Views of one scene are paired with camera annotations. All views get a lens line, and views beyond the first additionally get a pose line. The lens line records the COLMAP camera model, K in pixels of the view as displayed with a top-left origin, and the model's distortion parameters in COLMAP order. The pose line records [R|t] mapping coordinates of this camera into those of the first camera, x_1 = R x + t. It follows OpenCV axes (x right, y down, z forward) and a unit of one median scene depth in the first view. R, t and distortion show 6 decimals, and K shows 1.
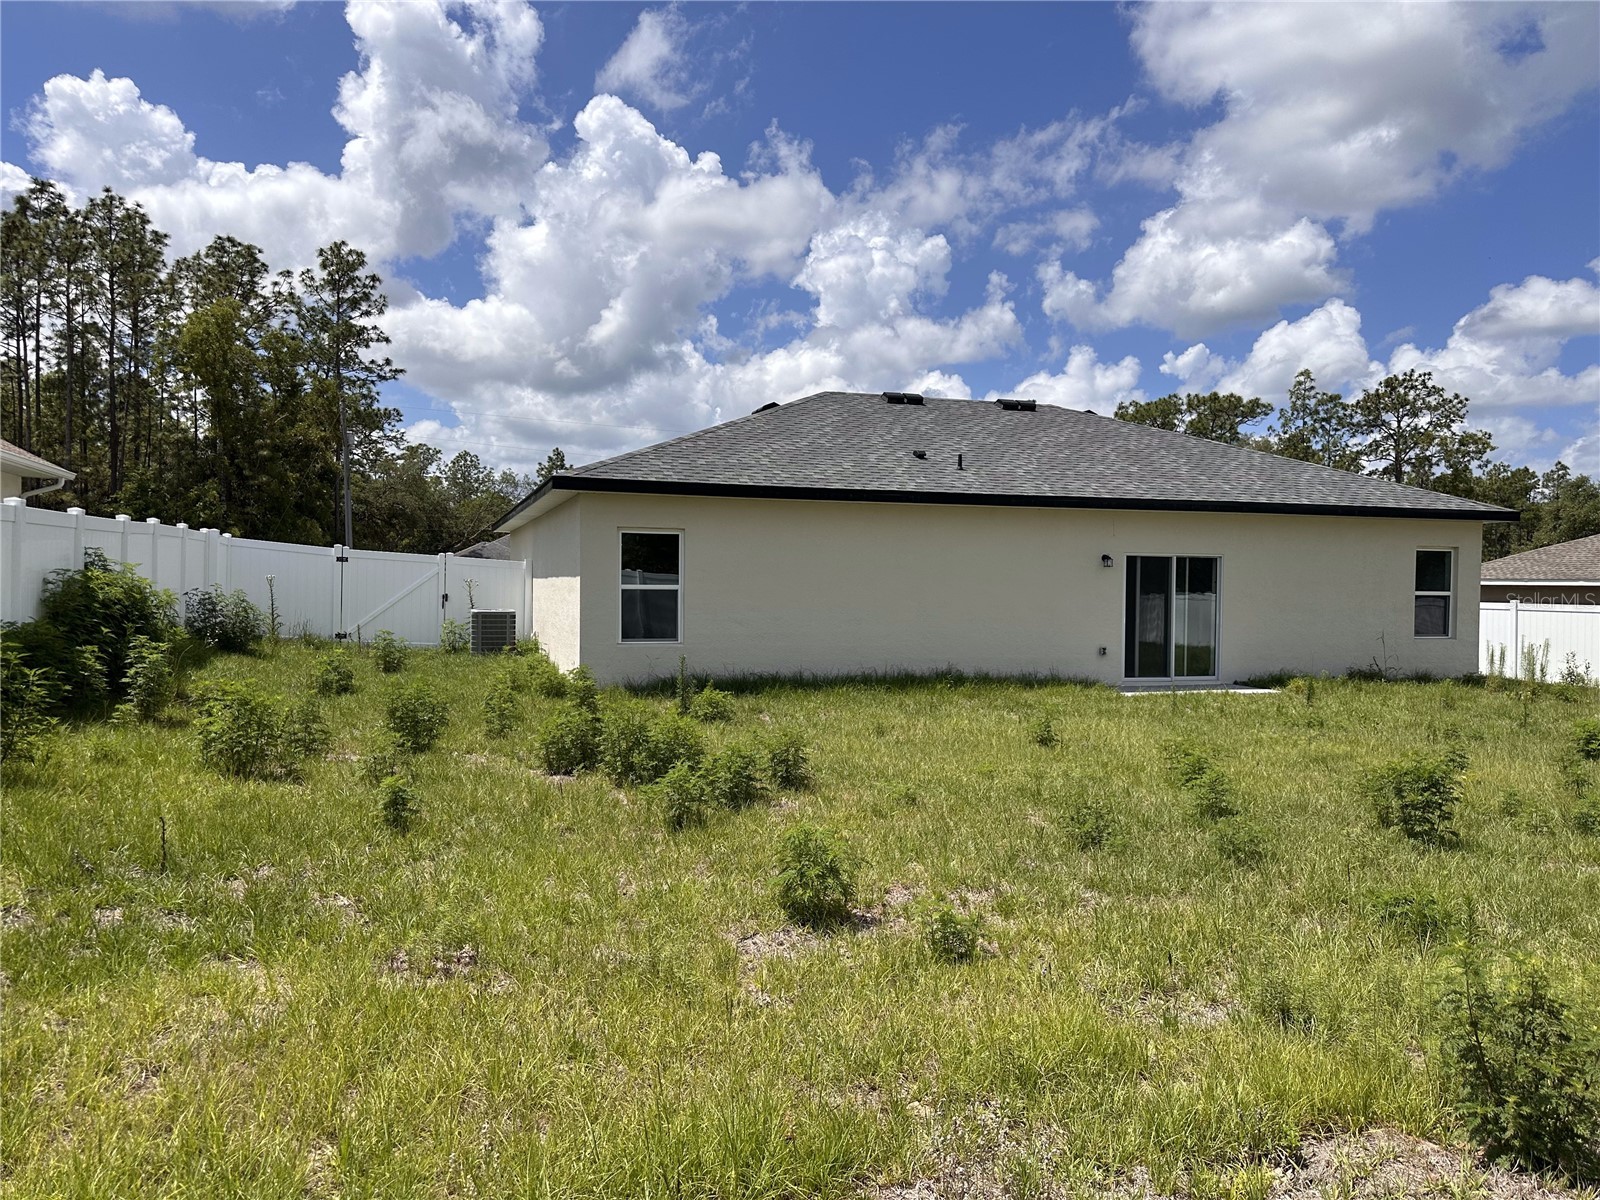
lens RADIAL K [[1256.2, 0, 800.0], [0, 1256.2, 600.0], [0, 0, 1]] dist [-0.001191, 0.159481]
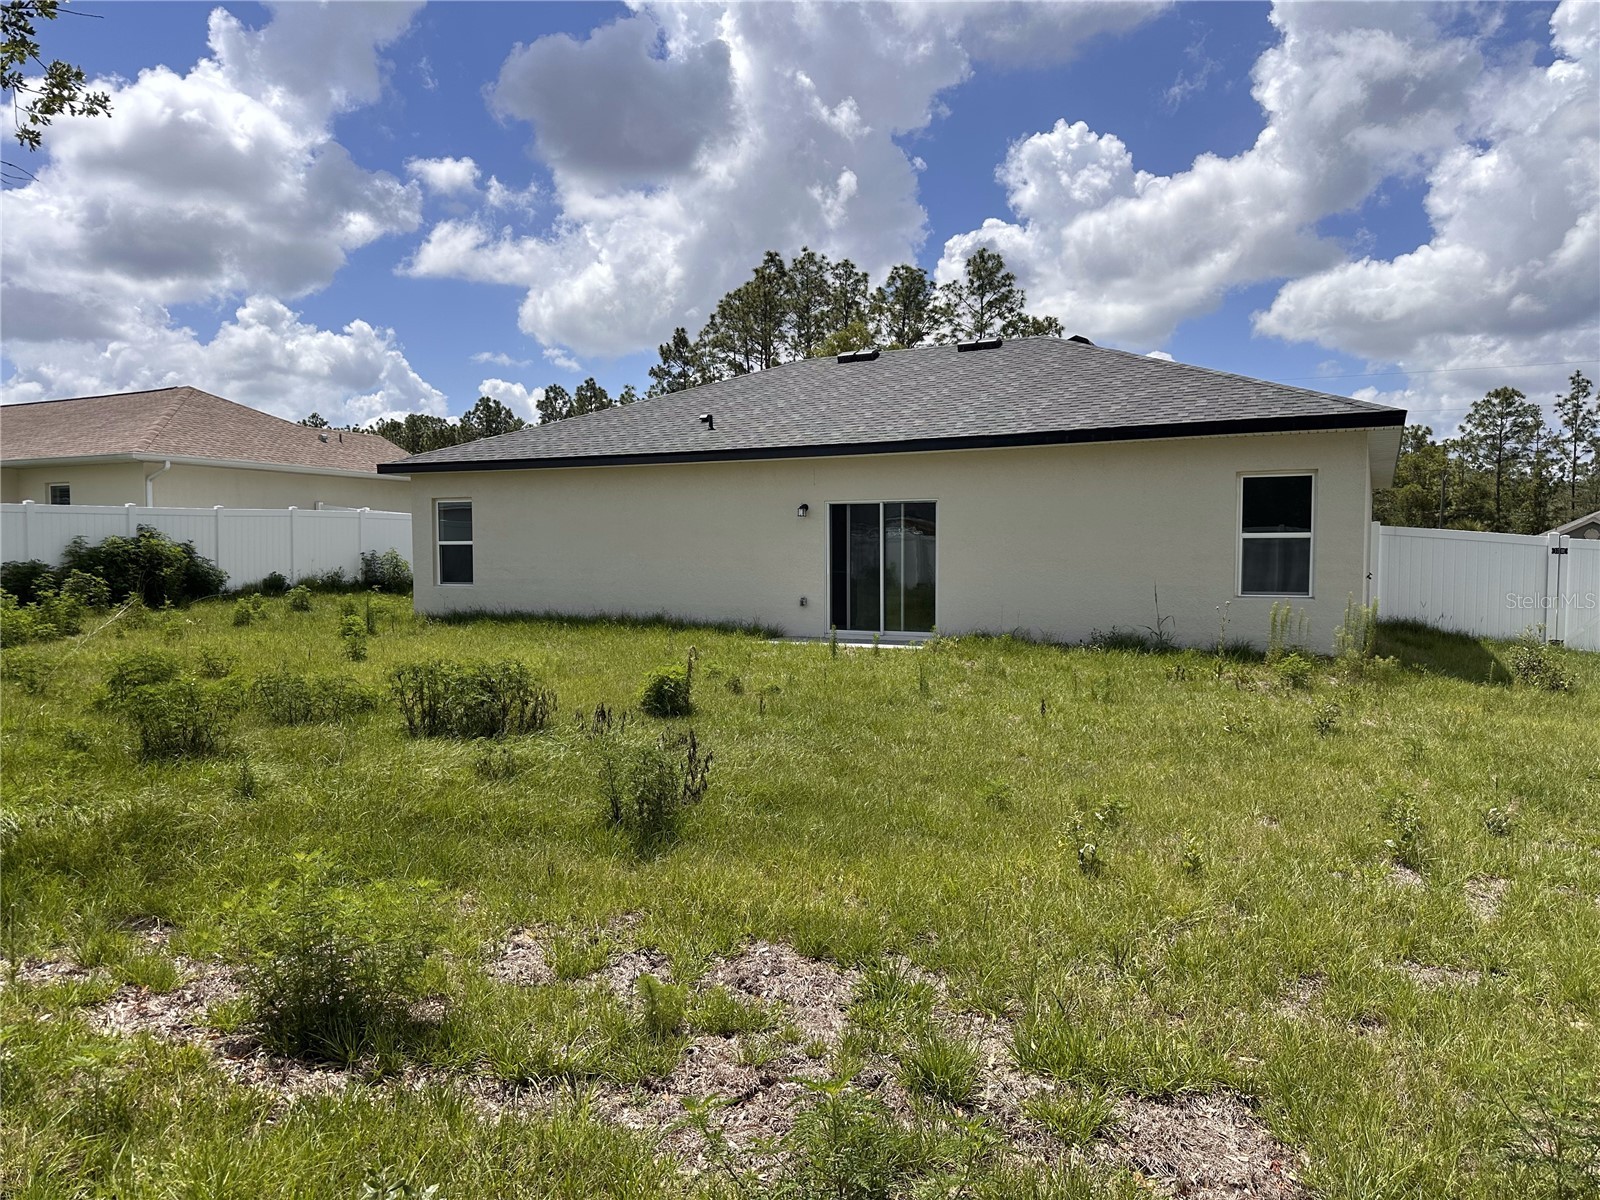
lens RADIAL K [[1256.2, 0, 800.0], [0, 1256.2, 600.0], [0, 0, 1]] dist [-0.001191, 0.159481]
pose [[0.693751, 0.016044, -0.720036, 0.124812], [-0.003950, 0.999822, 0.018472, 0.002765], [0.720204, -0.009971, 0.693691, 0.041555]]
